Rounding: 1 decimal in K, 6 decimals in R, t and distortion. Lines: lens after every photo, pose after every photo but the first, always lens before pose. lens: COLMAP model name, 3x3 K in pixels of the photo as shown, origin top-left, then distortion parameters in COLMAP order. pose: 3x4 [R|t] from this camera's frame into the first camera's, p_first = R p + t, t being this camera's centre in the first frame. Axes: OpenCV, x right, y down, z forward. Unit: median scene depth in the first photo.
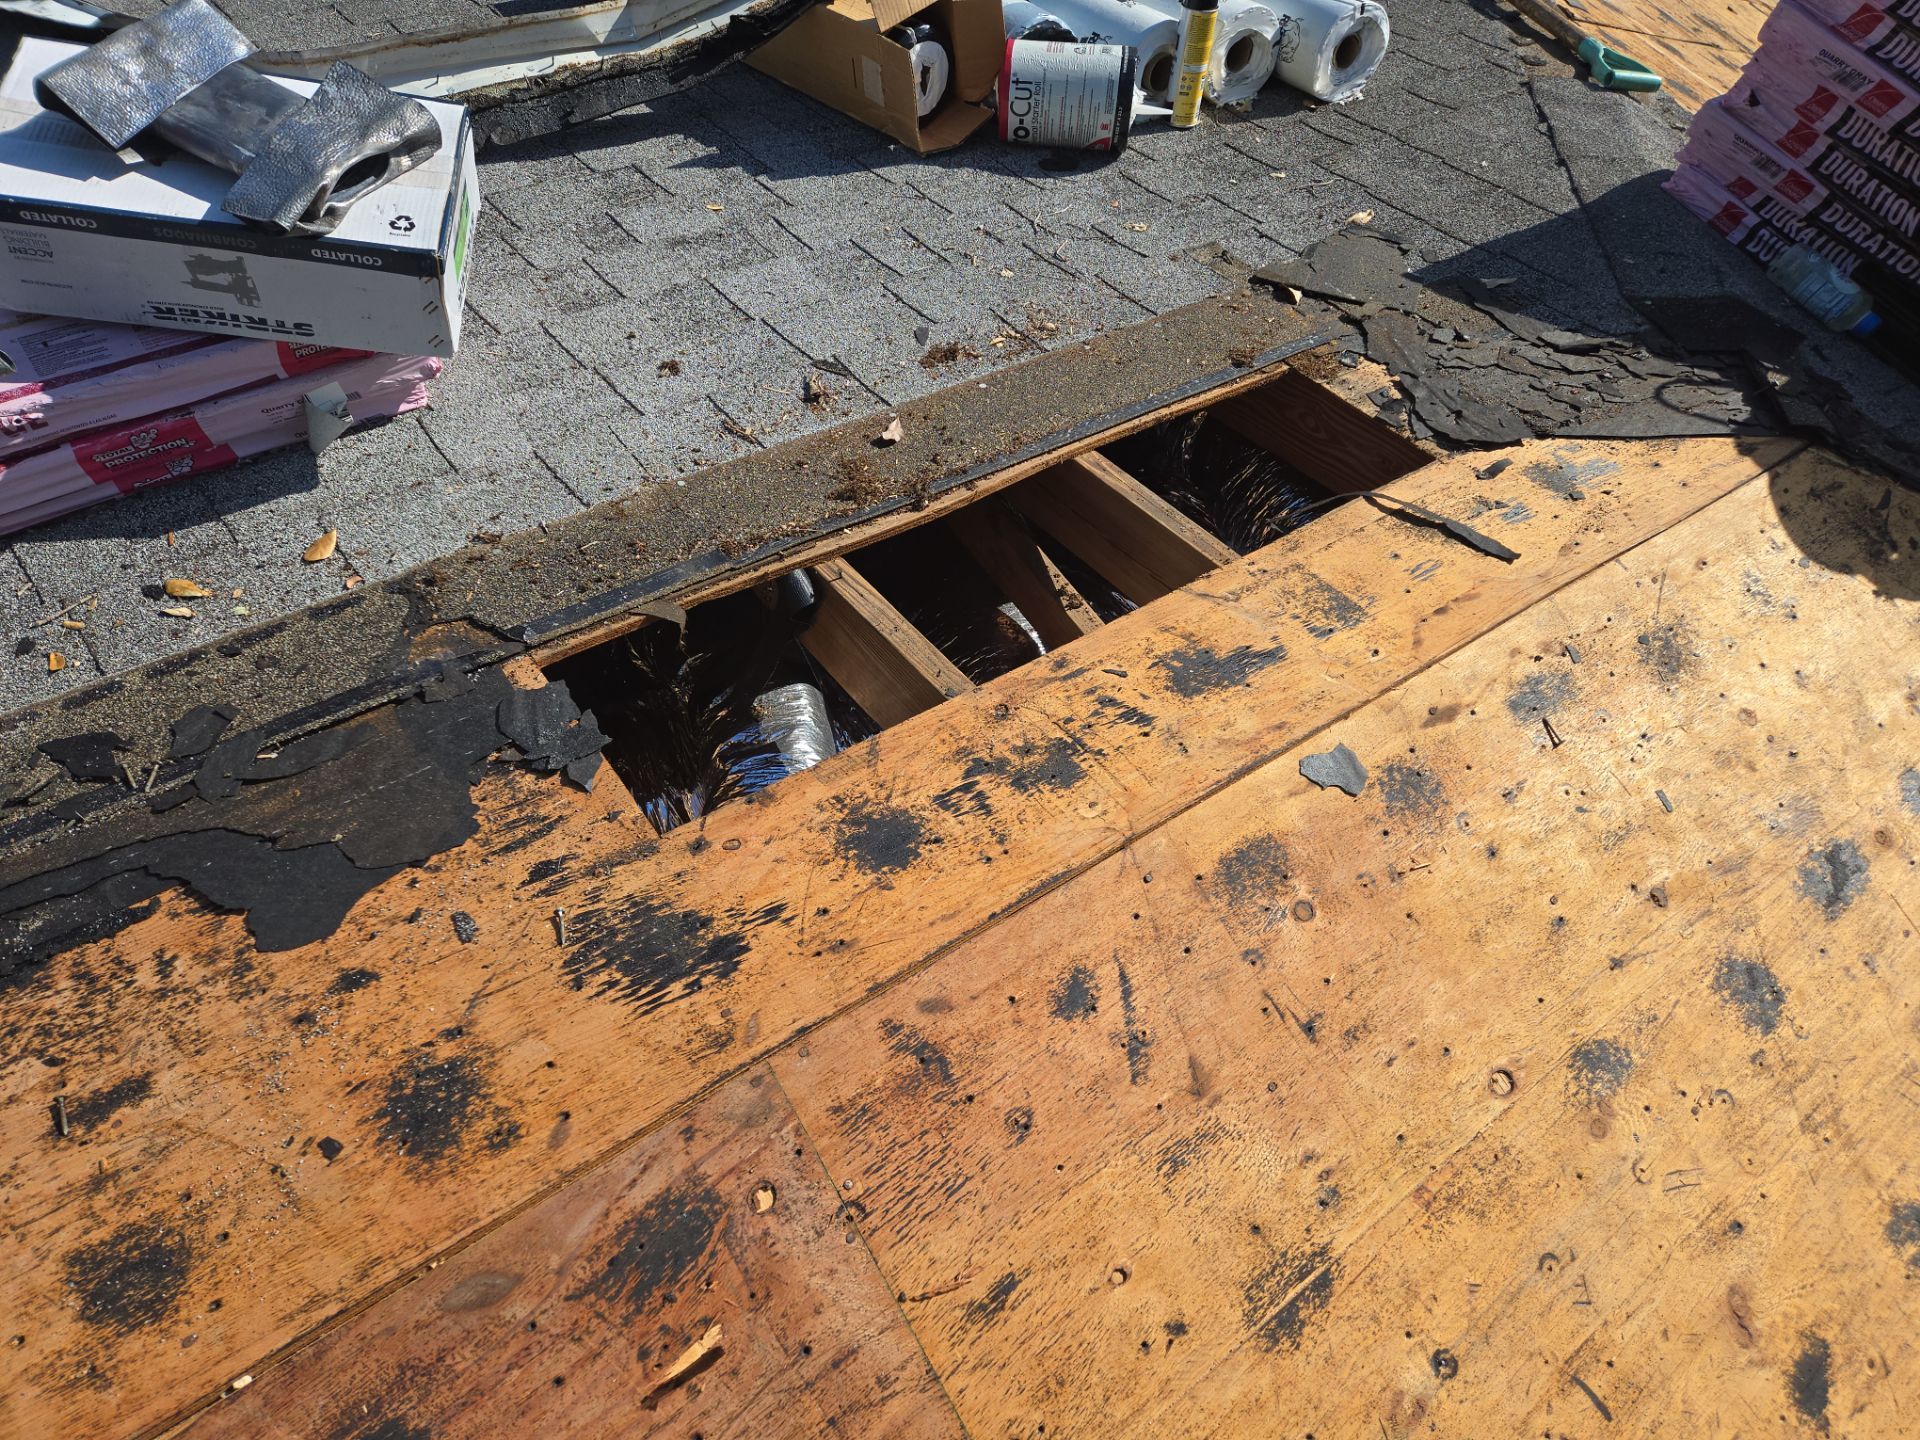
lens RADIAL K [[1268.1, 0, 960.0], [0, 1268.1, 720.0], [0, 0, 1]] dist [0.076359, -0.071269]
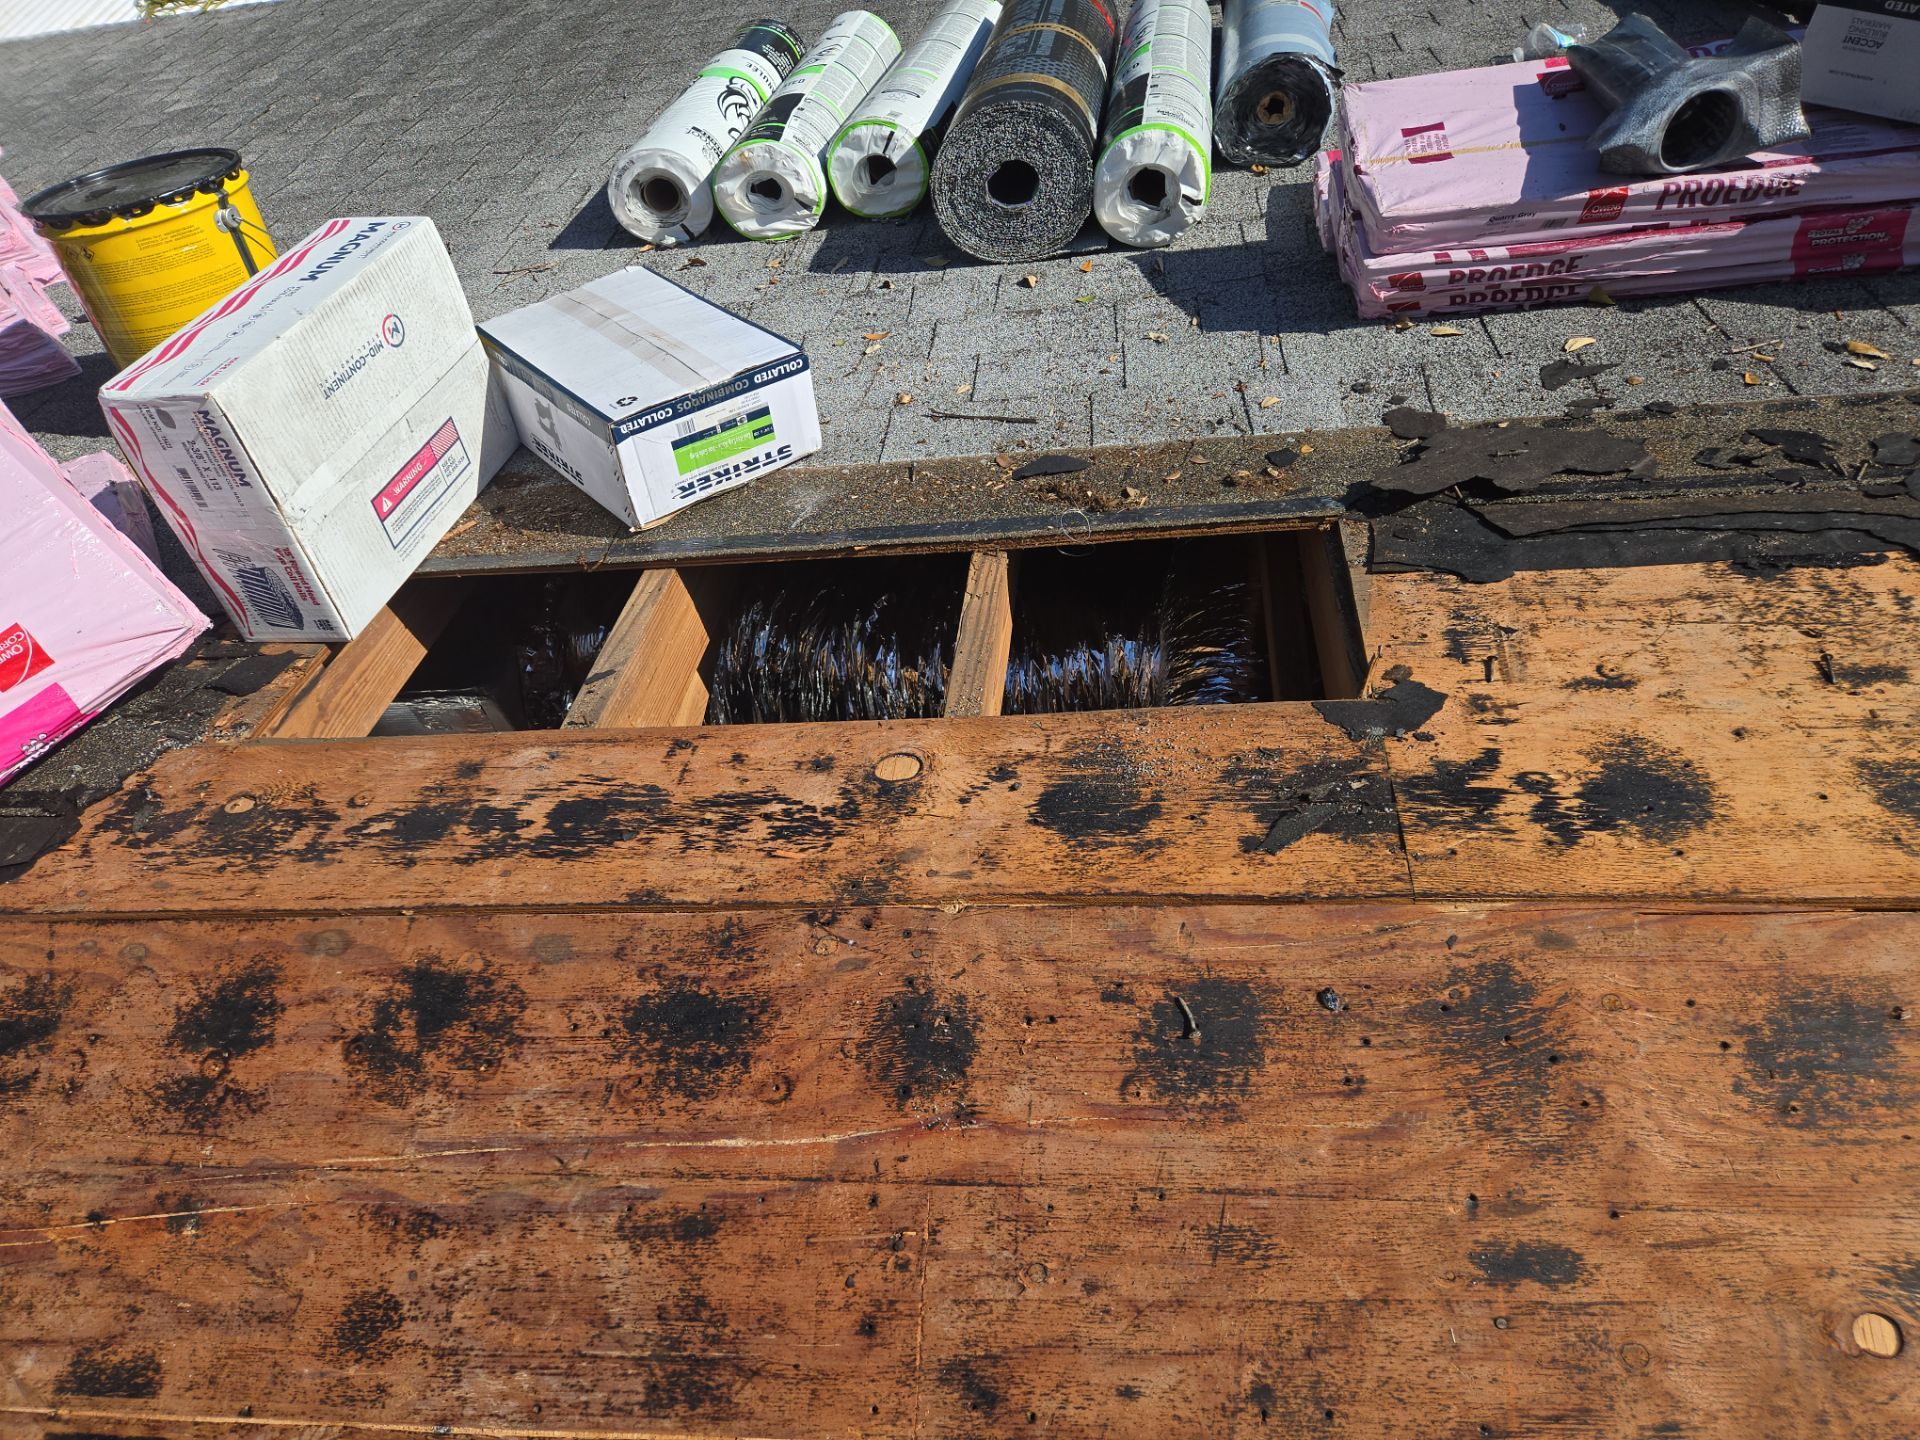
lens RADIAL K [[1268.1, 0, 960.0], [0, 1268.1, 720.0], [0, 0, 1]] dist [0.076359, -0.071269]
pose [[0.716854, 0.335733, -0.611068, -0.397557], [-0.367604, 0.926713, 0.077912, 0.411504], [0.592442, 0.168780, 0.787735, -0.286023]]
